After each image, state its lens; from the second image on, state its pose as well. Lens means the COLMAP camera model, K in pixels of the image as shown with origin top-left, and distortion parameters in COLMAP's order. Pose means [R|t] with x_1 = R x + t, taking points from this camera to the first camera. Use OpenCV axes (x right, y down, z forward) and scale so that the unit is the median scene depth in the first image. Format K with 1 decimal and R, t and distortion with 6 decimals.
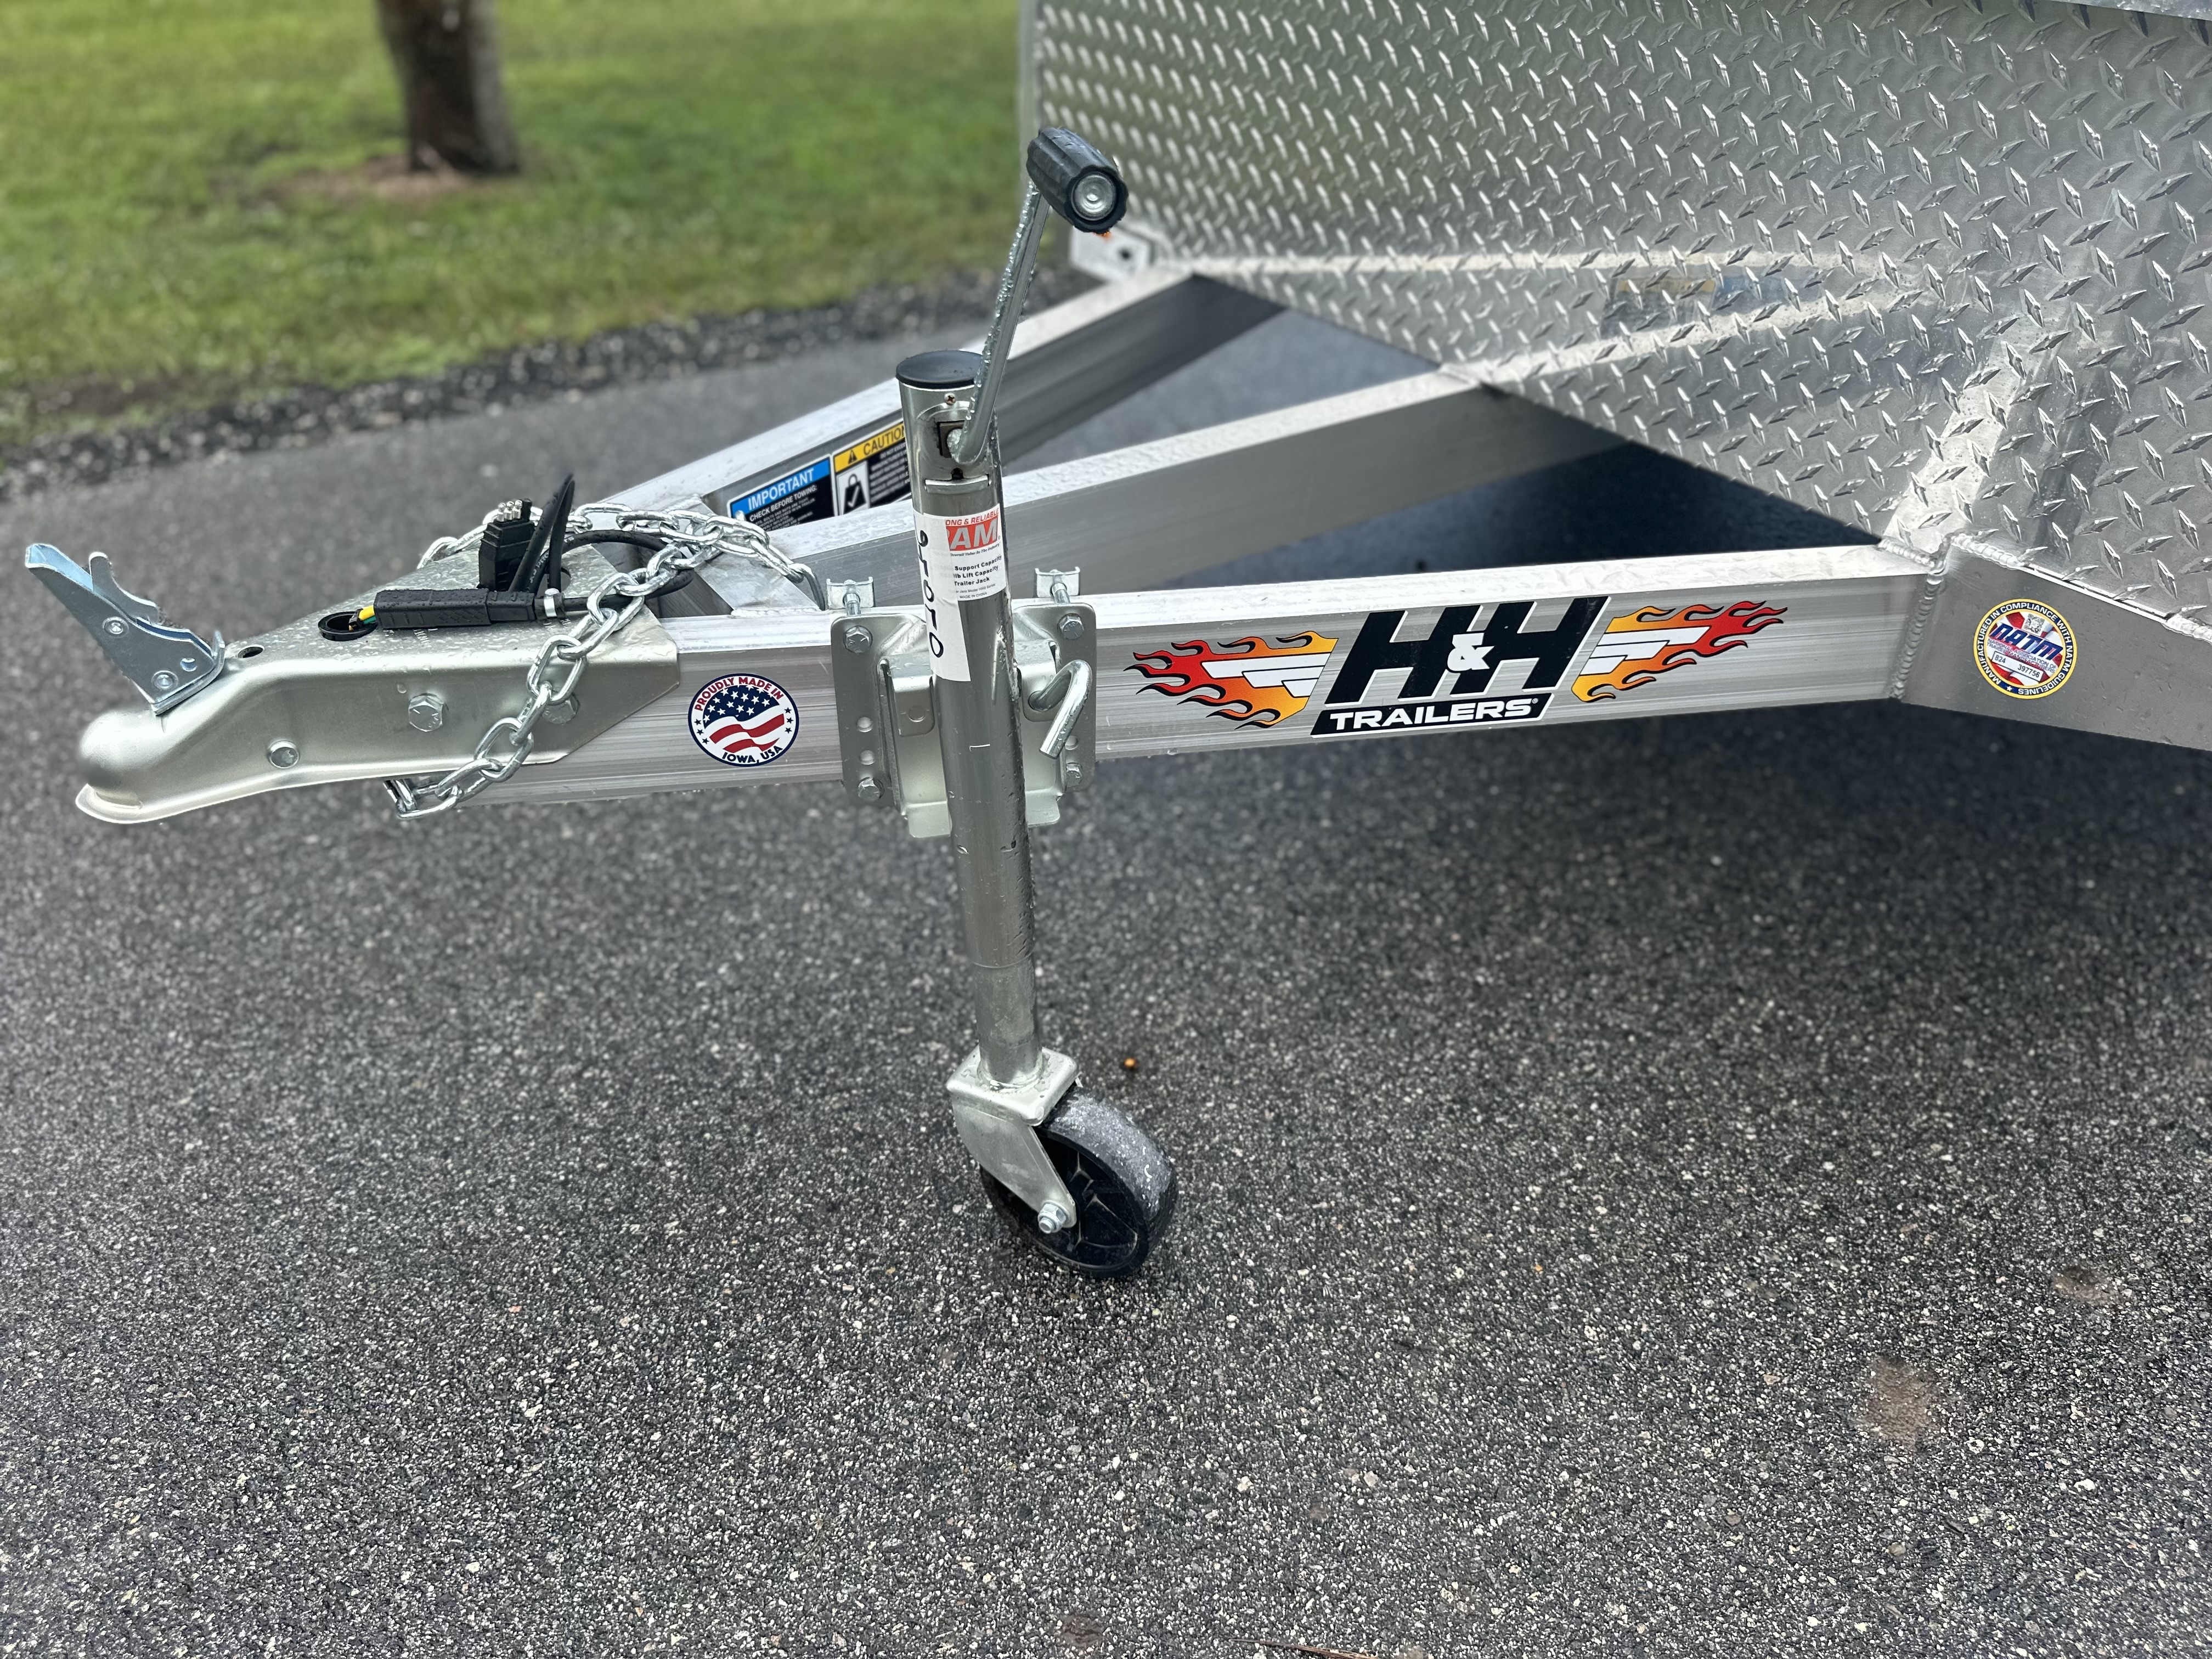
lens RADIAL K [[1668.0, 0, 1072.3], [0, 1668.0, 892.4], [0, 0, 1]] dist [0.150518, -0.298341]
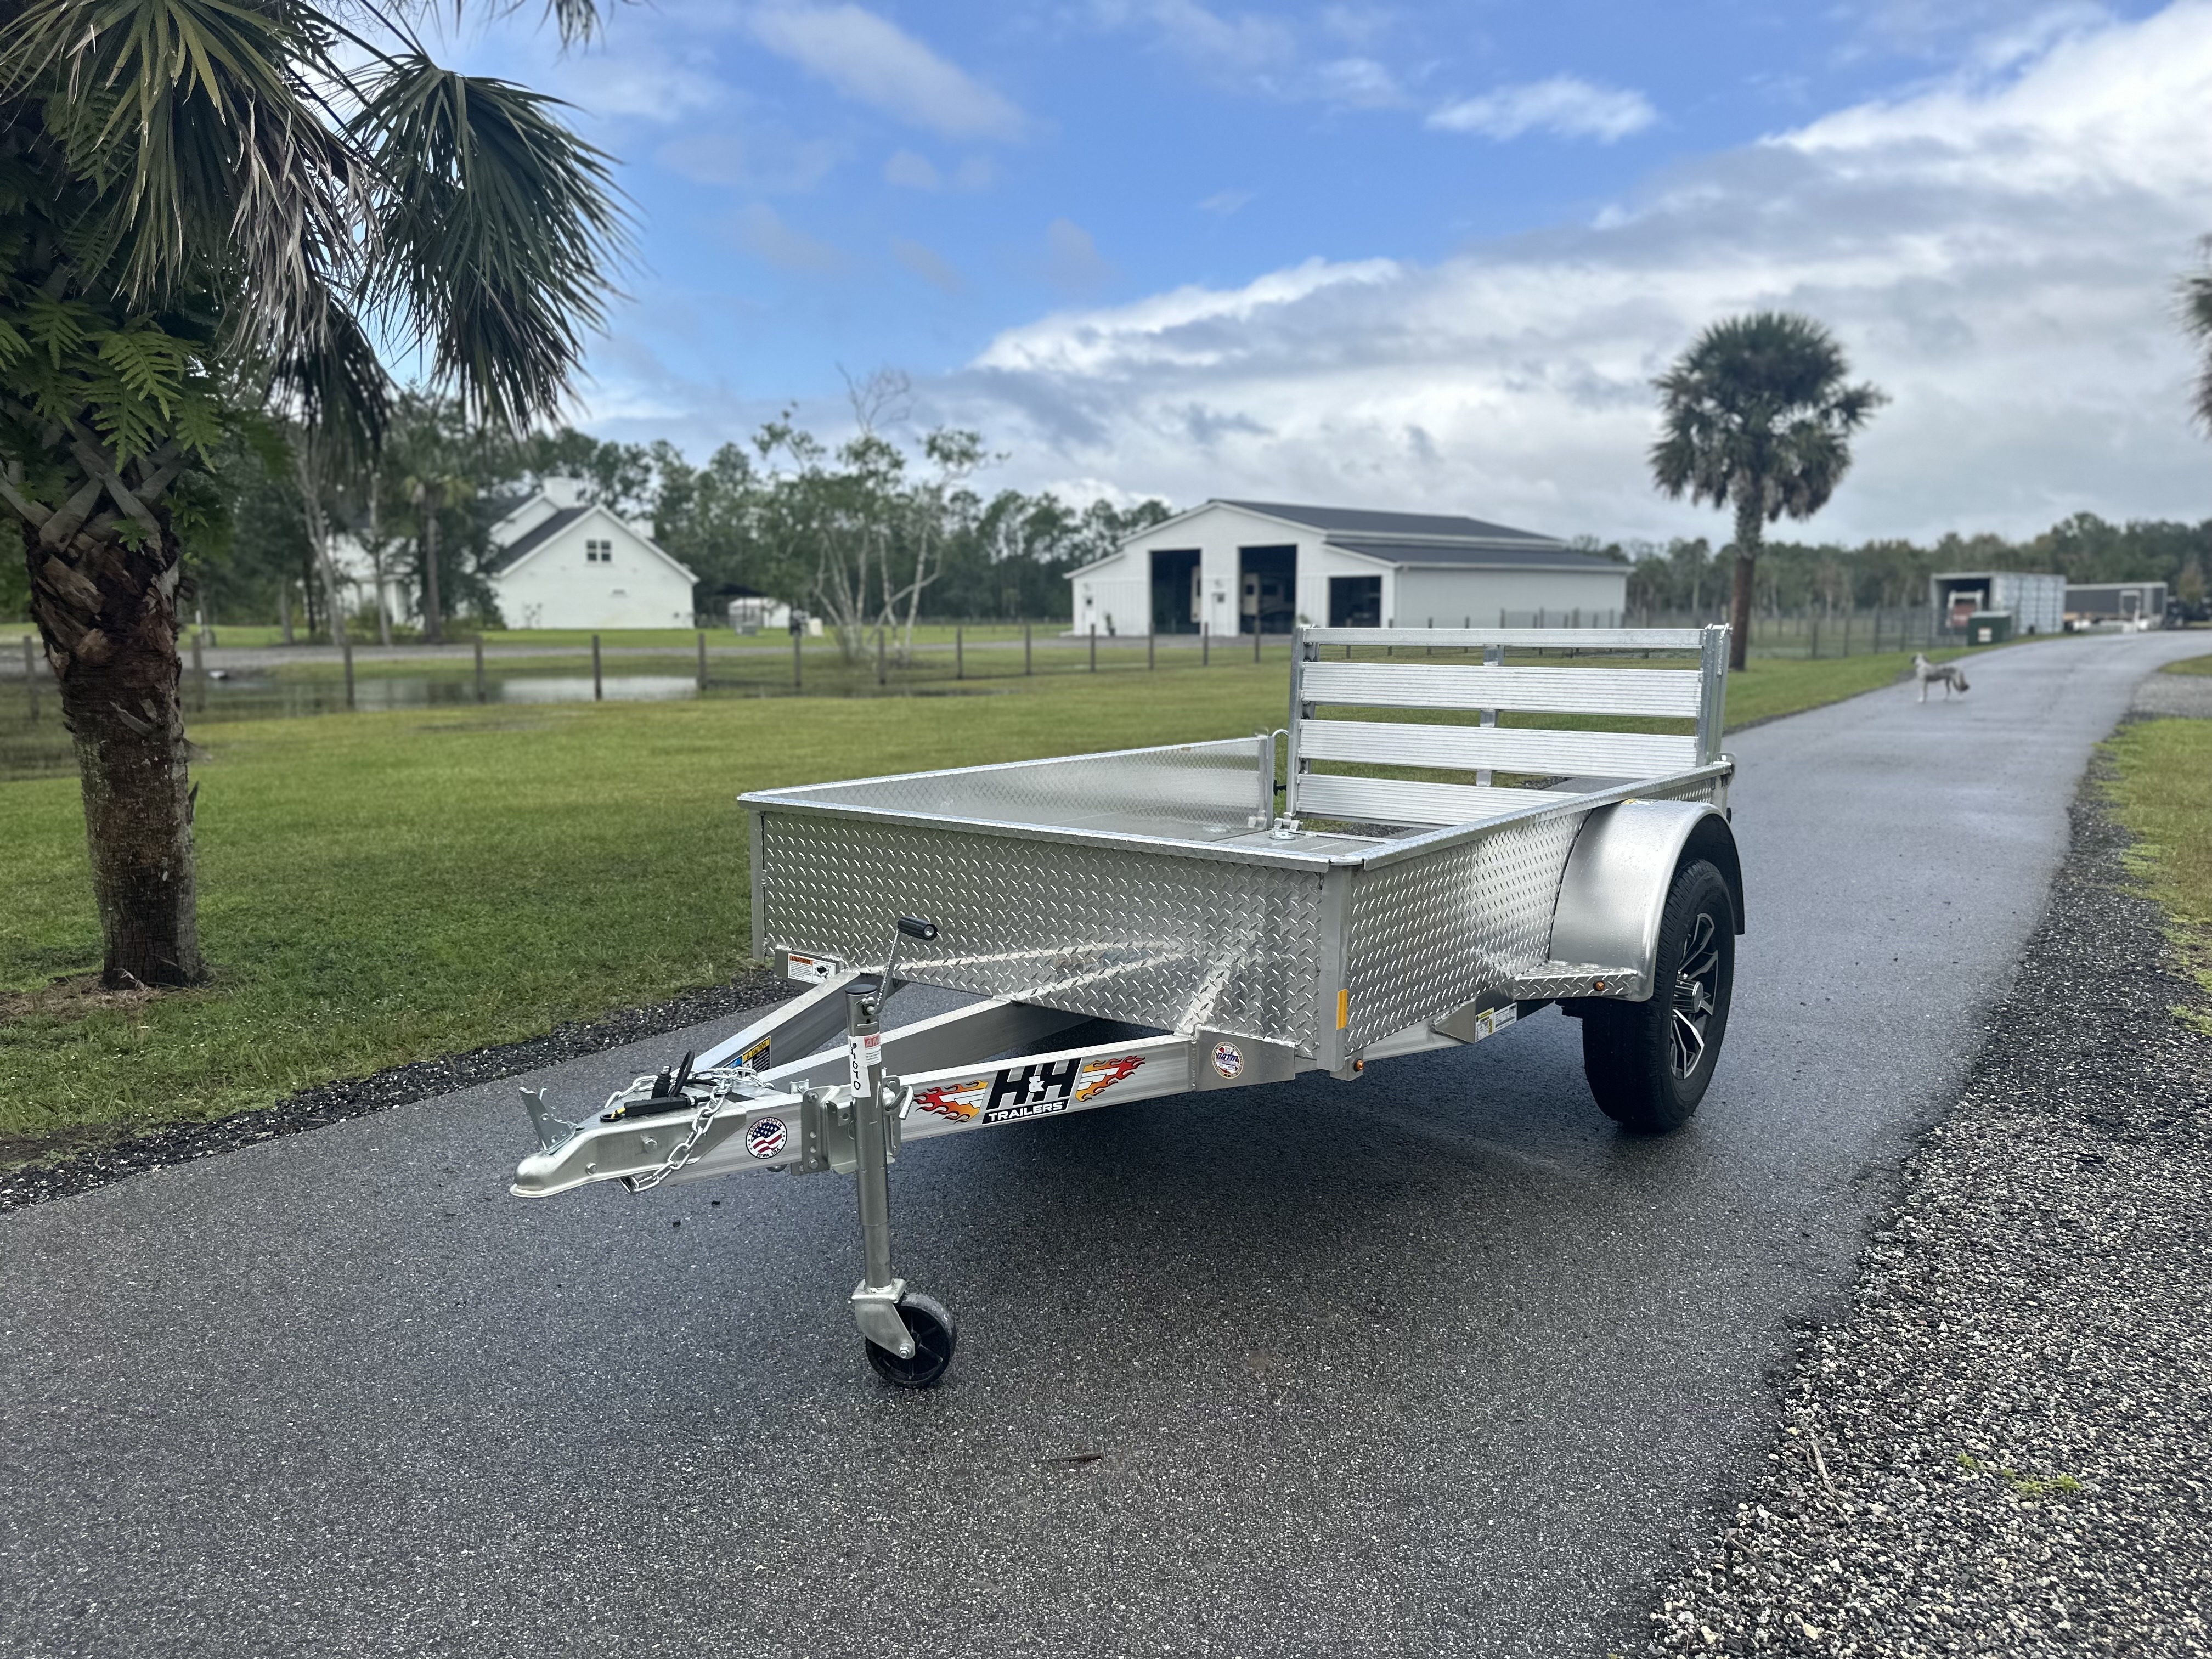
lens RADIAL K [[1583.3, 0, 1114.5], [0, 1583.3, 829.9], [0, 0, 1]] dist [0.022776, -0.031298]
pose [[0.938708, -0.060708, 0.339327, -0.455909], [0.205720, 0.888520, -0.410137, 0.535120], [-0.276600, 0.454805, 0.846549, -1.281920]]
